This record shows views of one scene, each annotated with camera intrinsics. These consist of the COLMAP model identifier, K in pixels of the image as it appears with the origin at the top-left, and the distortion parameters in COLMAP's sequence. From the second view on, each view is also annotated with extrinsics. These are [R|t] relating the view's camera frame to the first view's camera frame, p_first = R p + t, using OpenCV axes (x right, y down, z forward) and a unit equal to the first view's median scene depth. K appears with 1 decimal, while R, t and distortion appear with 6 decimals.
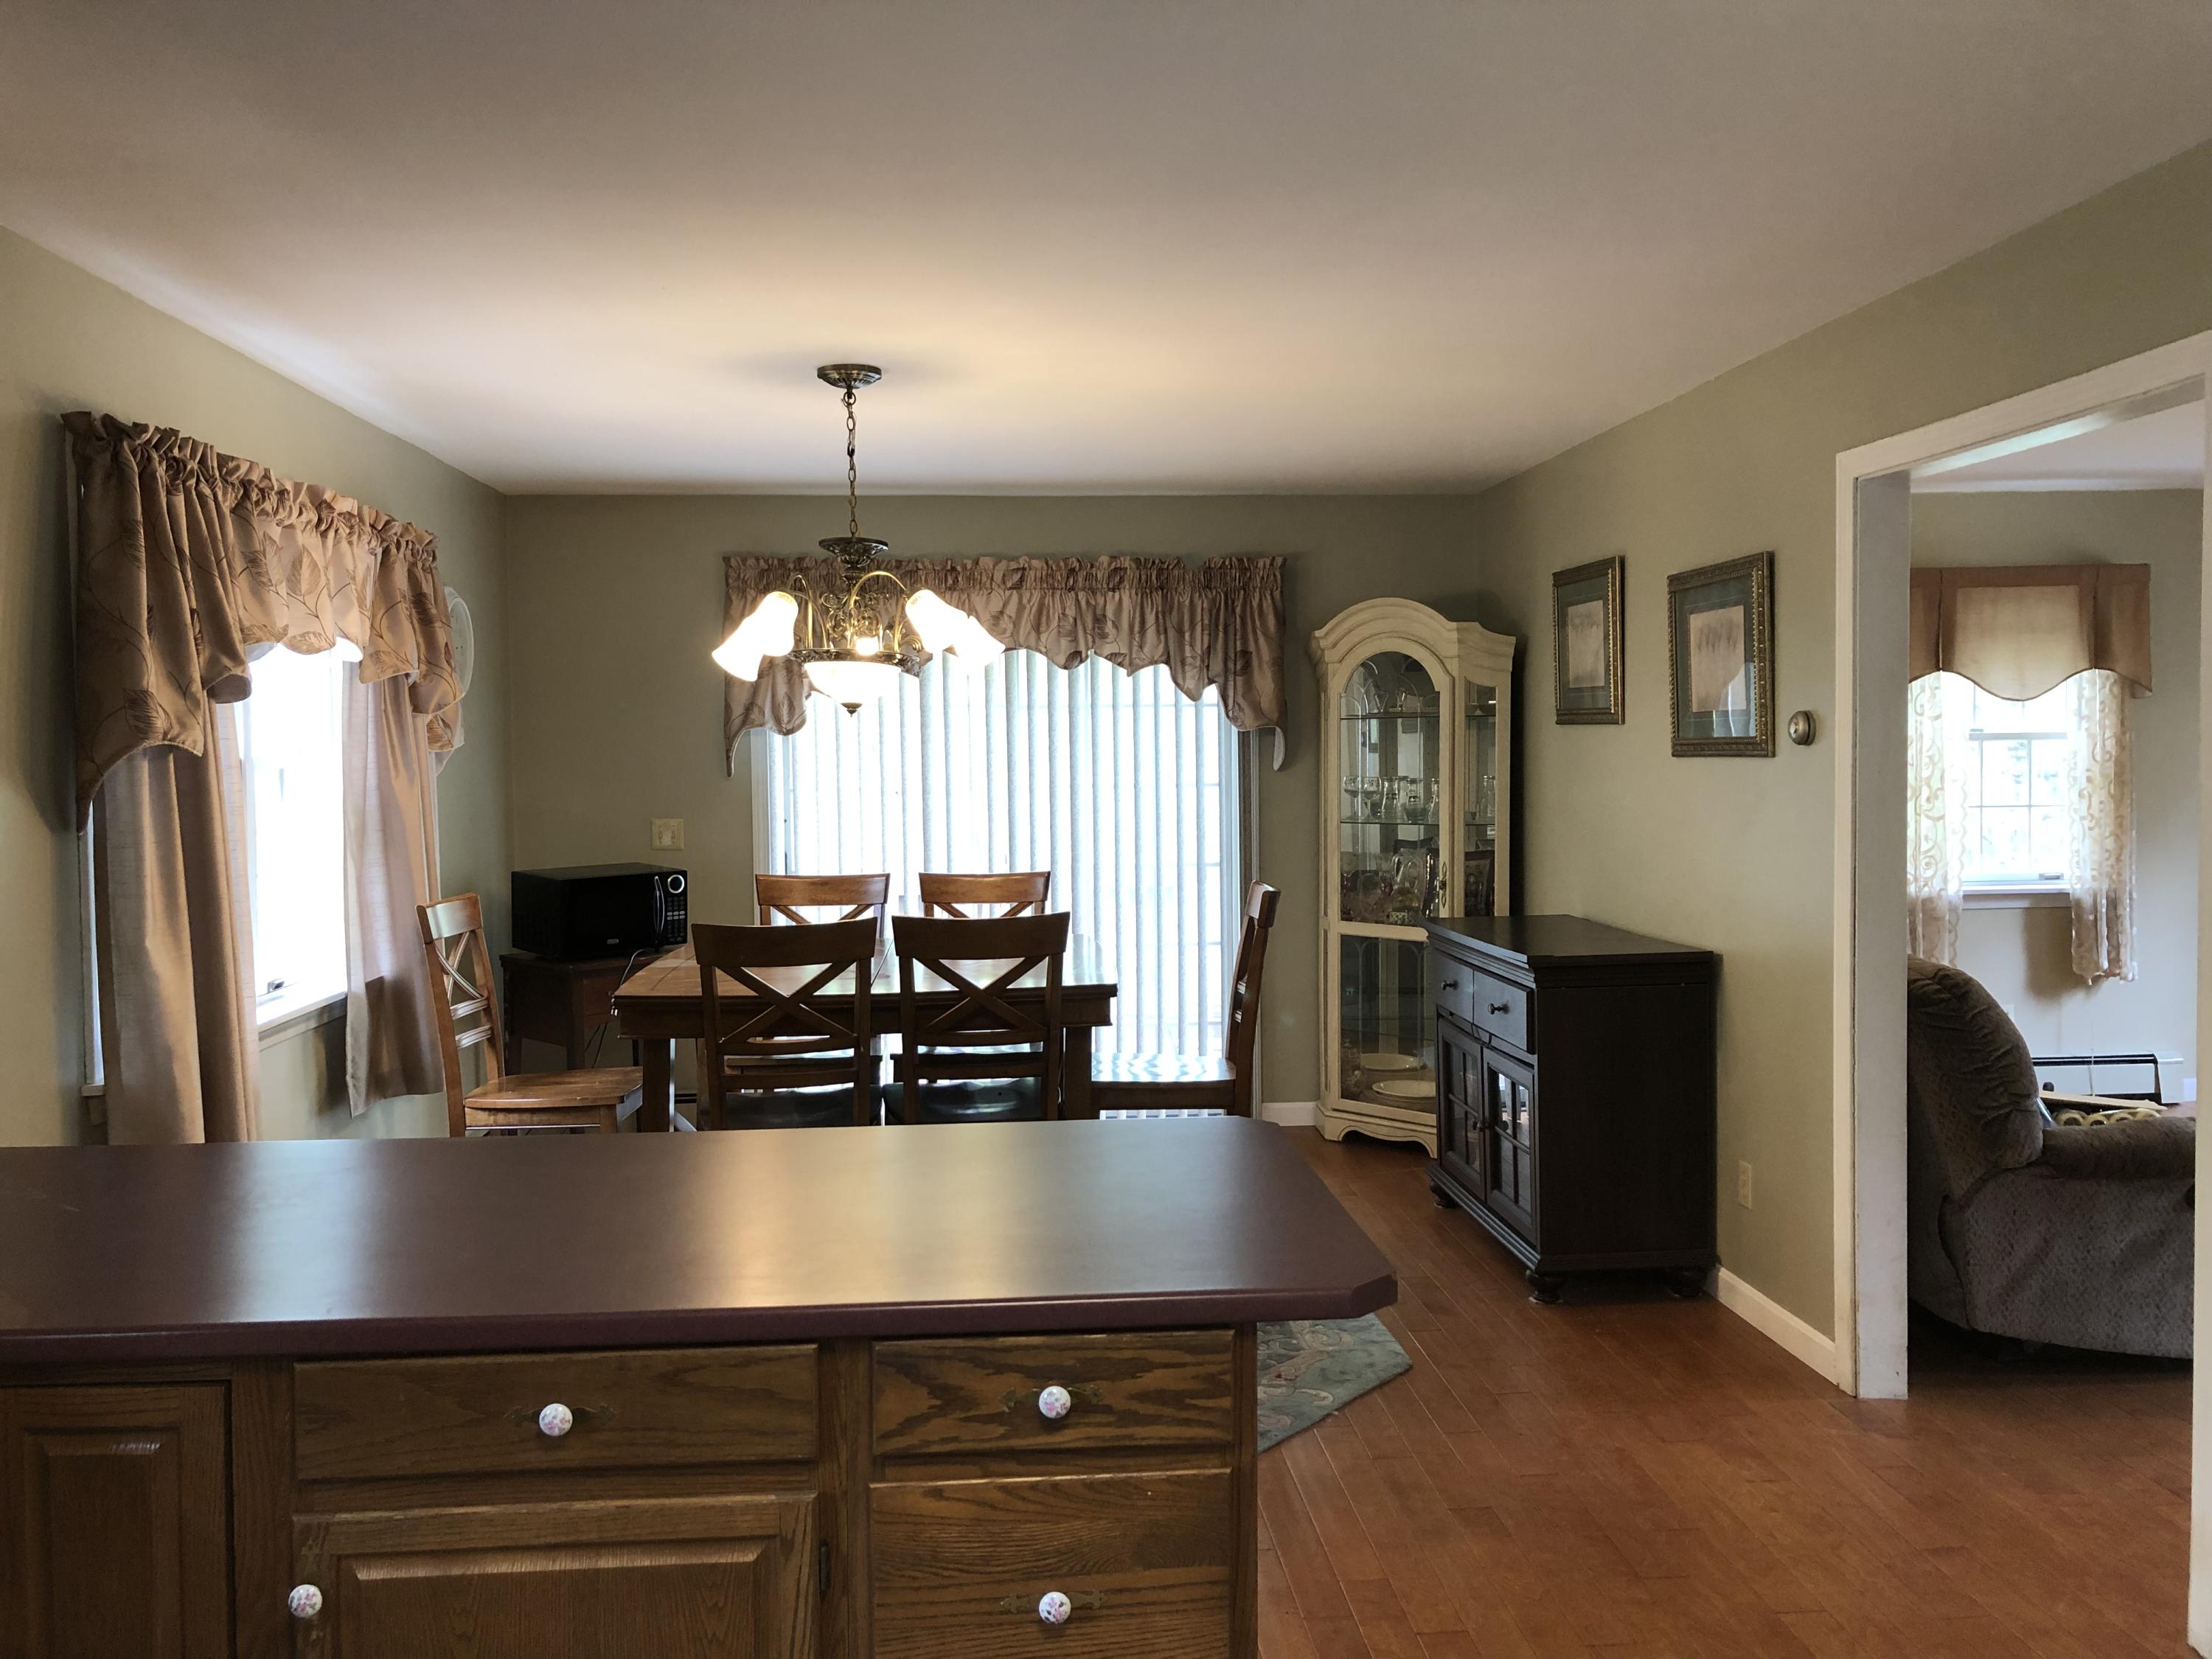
lens RADIAL K [[1814.7, 0, 1103.0], [0, 1814.7, 815.1], [0, 0, 1]] dist [0.026387, -0.000245]
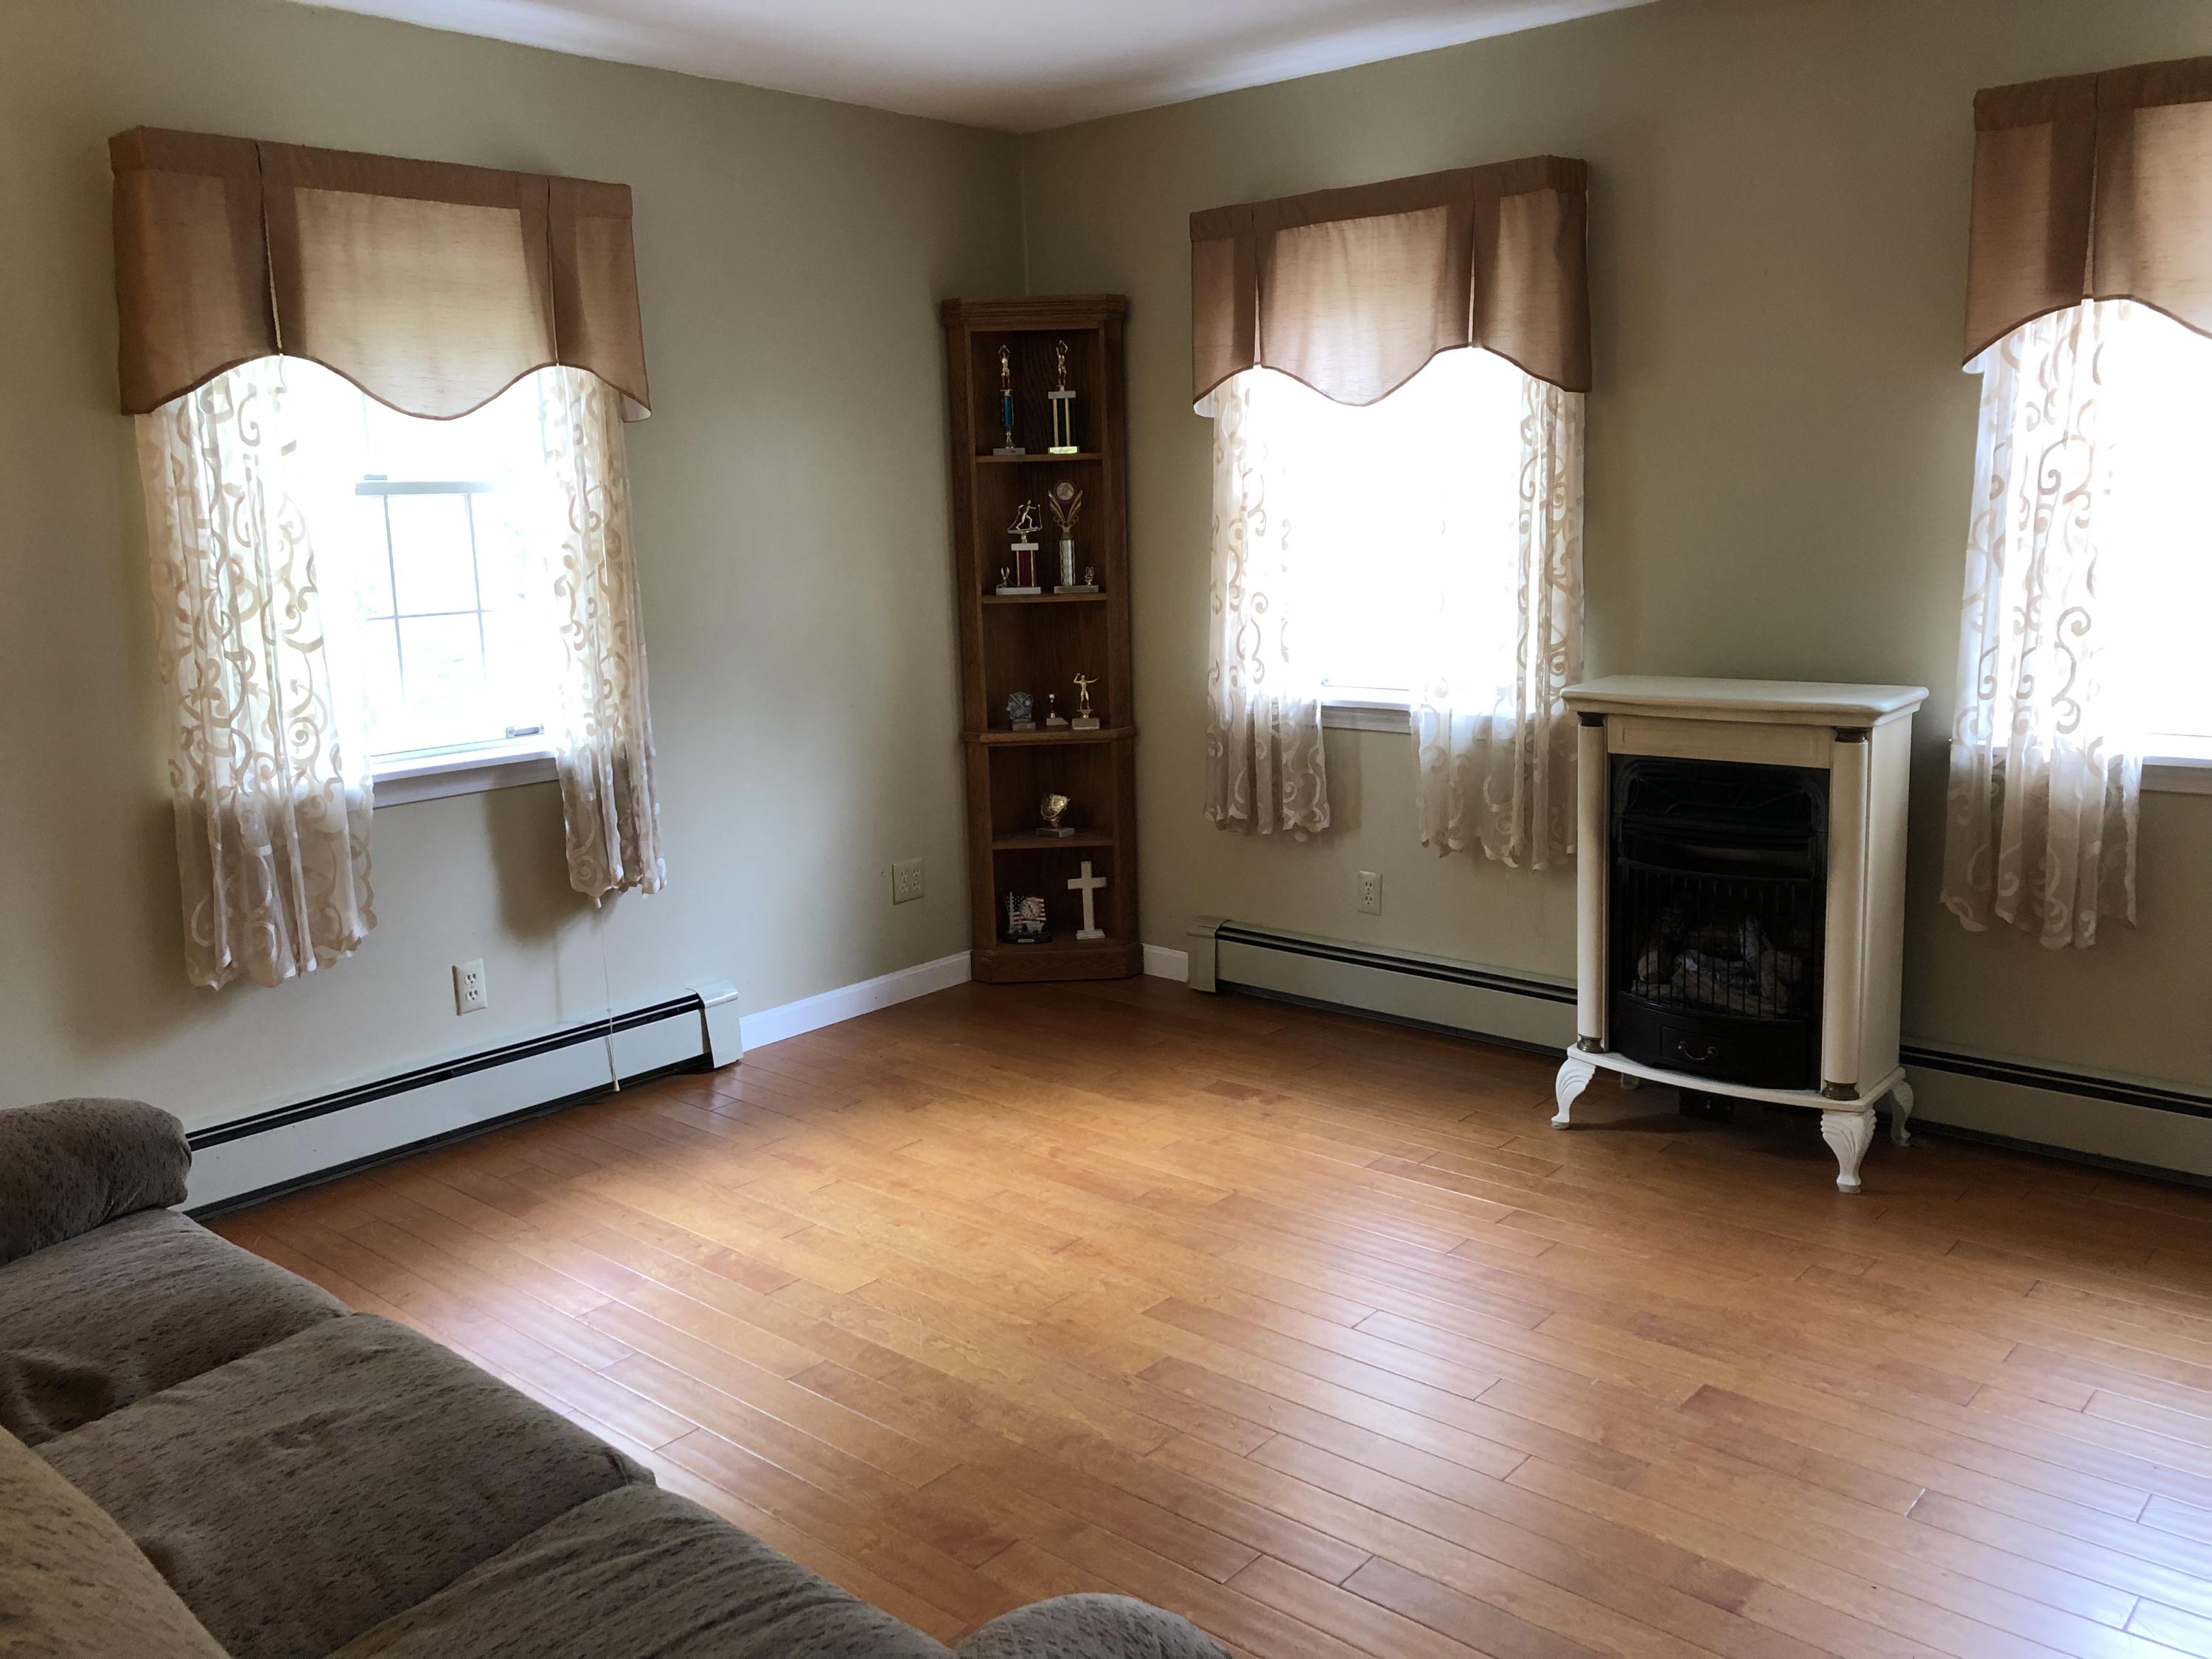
lens RADIAL K [[1814.7, 0, 1103.0], [0, 1814.7, 815.1], [0, 0, 1]] dist [0.026387, -0.000245]
pose [[0.717584, -0.127969, 0.684615, 0.256121], [0.043688, 0.989310, 0.139131, -0.012873], [-0.695101, -0.069928, 0.715503, 0.464769]]
